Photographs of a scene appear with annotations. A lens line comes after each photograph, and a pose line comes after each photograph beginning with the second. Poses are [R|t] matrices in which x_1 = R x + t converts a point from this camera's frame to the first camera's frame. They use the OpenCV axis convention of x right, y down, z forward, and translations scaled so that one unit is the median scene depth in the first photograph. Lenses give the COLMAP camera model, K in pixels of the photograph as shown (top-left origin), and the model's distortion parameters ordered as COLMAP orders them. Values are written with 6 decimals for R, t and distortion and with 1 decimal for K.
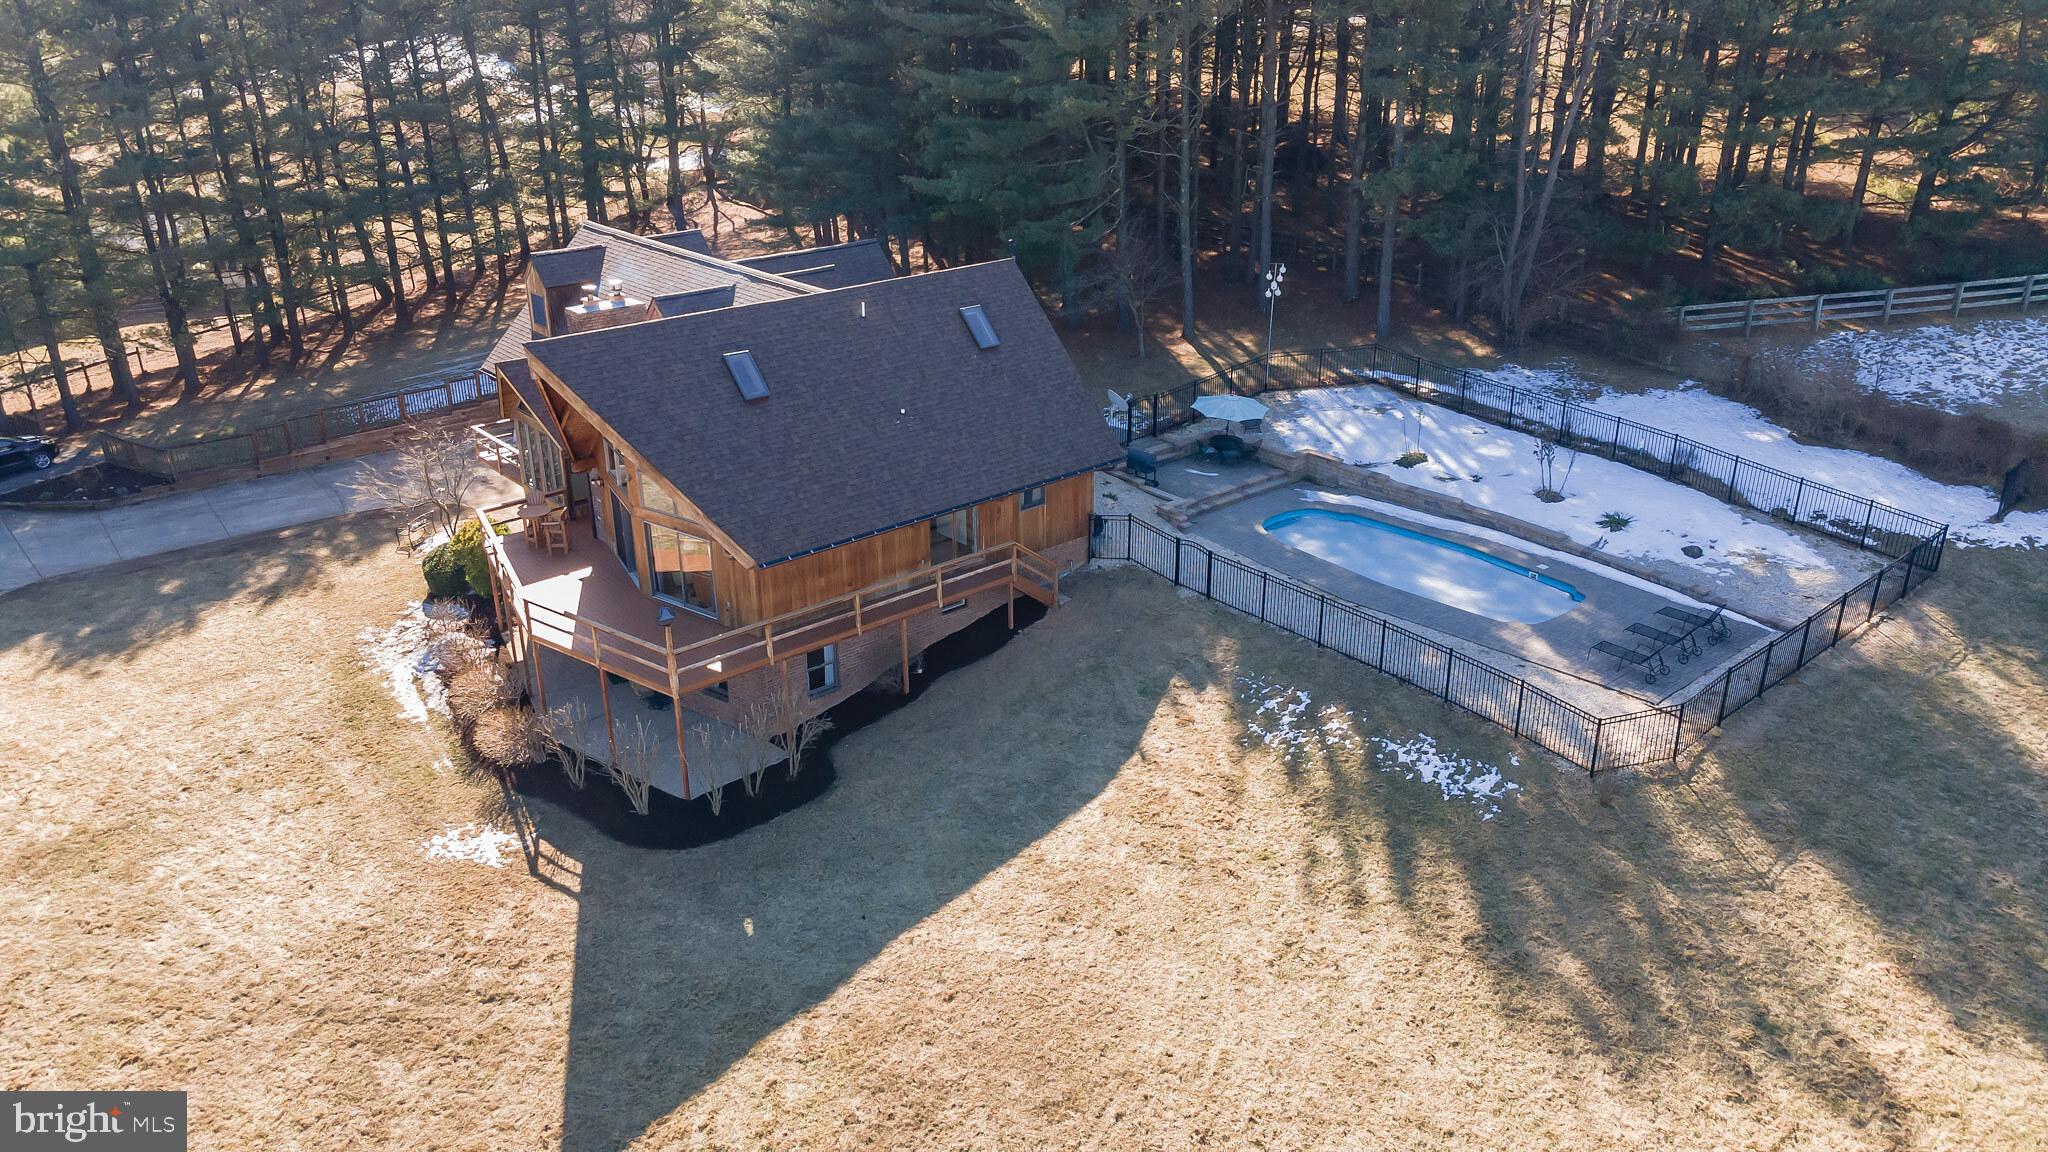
lens RADIAL K [[1479.9, 0, 1026.3], [0, 1479.9, 571.3], [0, 0, 1]] dist [0.039669, 0.002839]
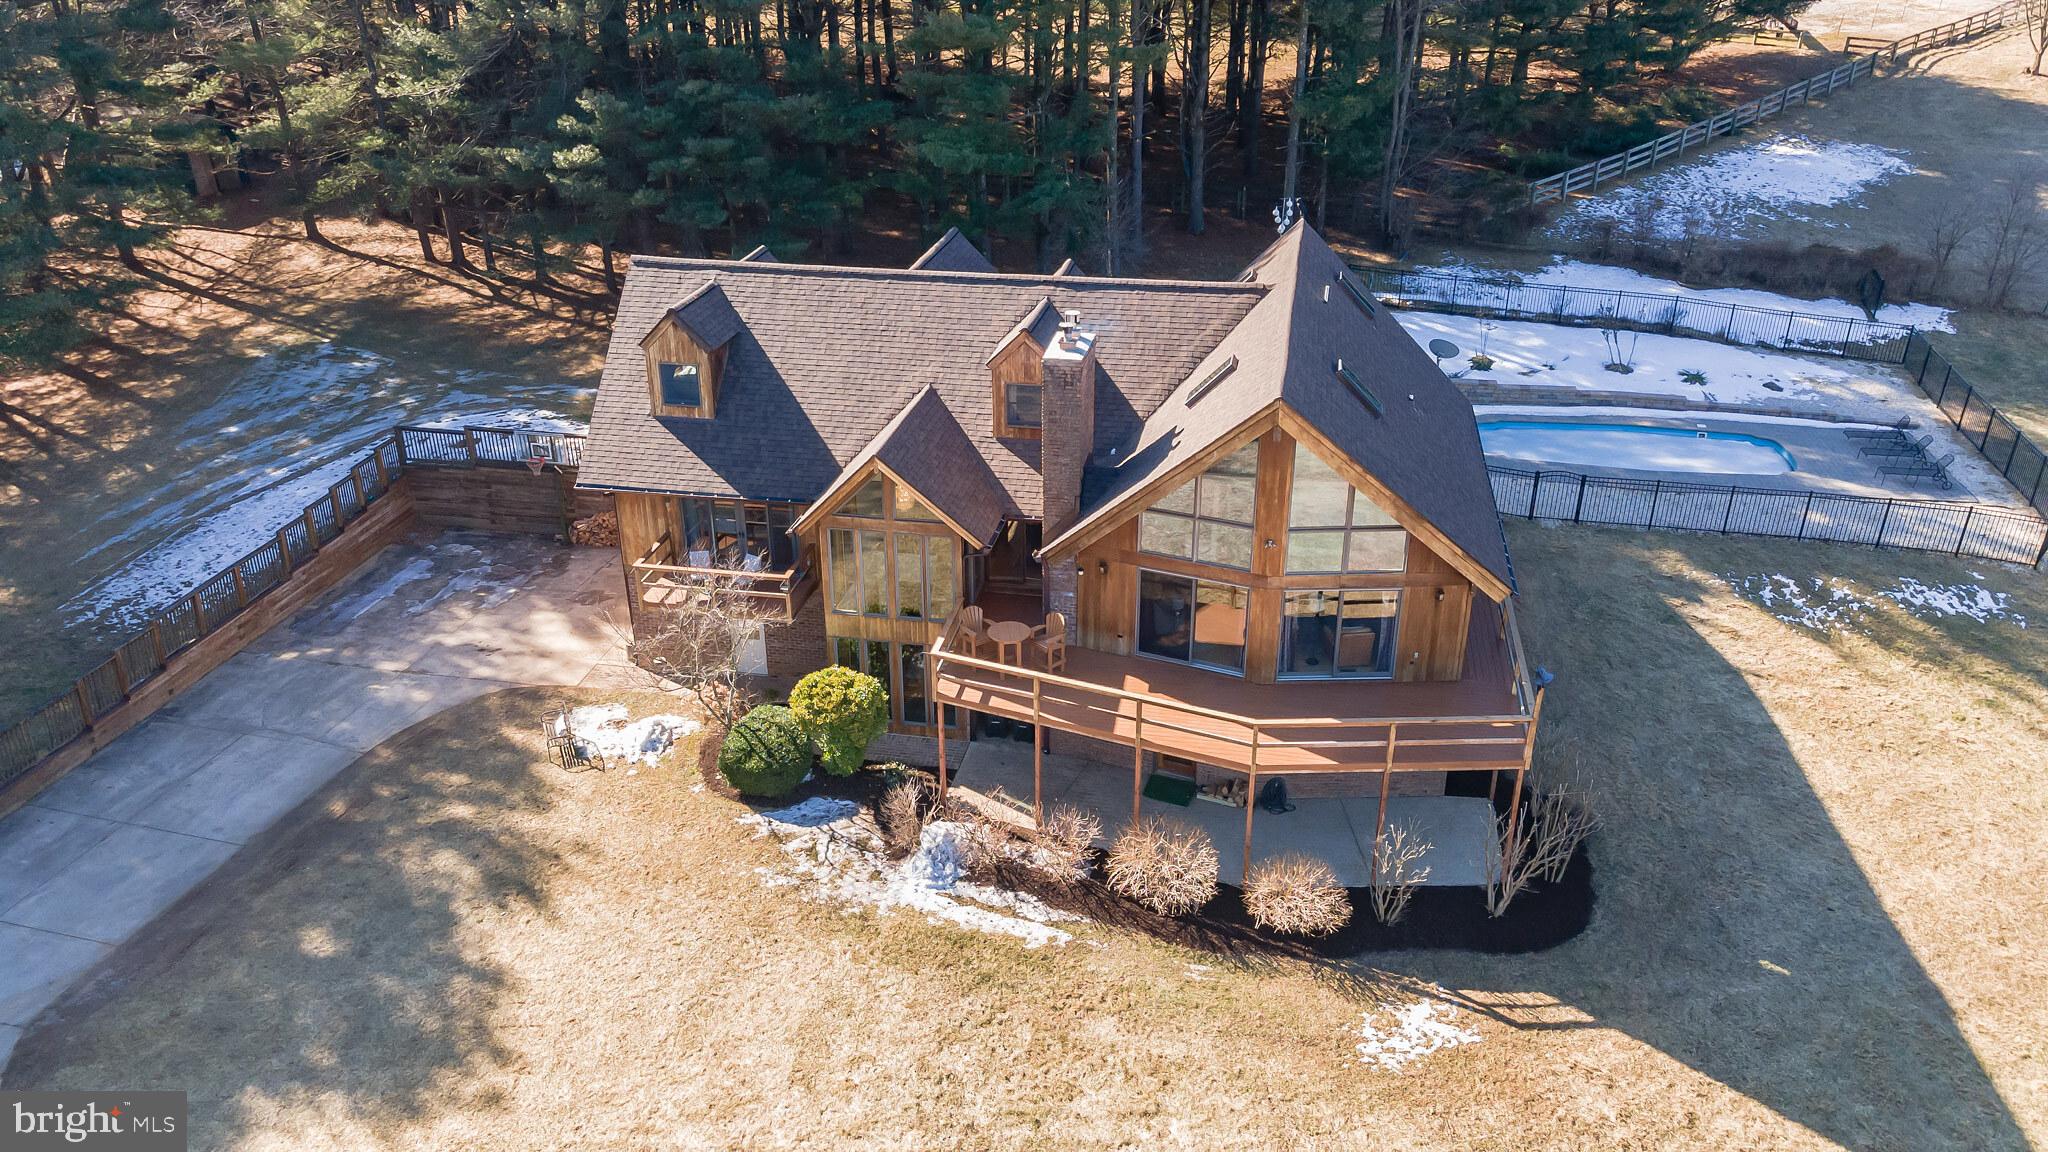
lens RADIAL K [[1479.9, 0, 1022.2], [0, 1479.9, 582.8], [0, 0, 1]] dist [0.039669, 0.002839]
pose [[0.782809, -0.267529, 0.561816, -0.713891], [0.242332, 0.962650, 0.120747, -0.147842], [-0.573136, 0.041624, 0.818403, 0.366720]]
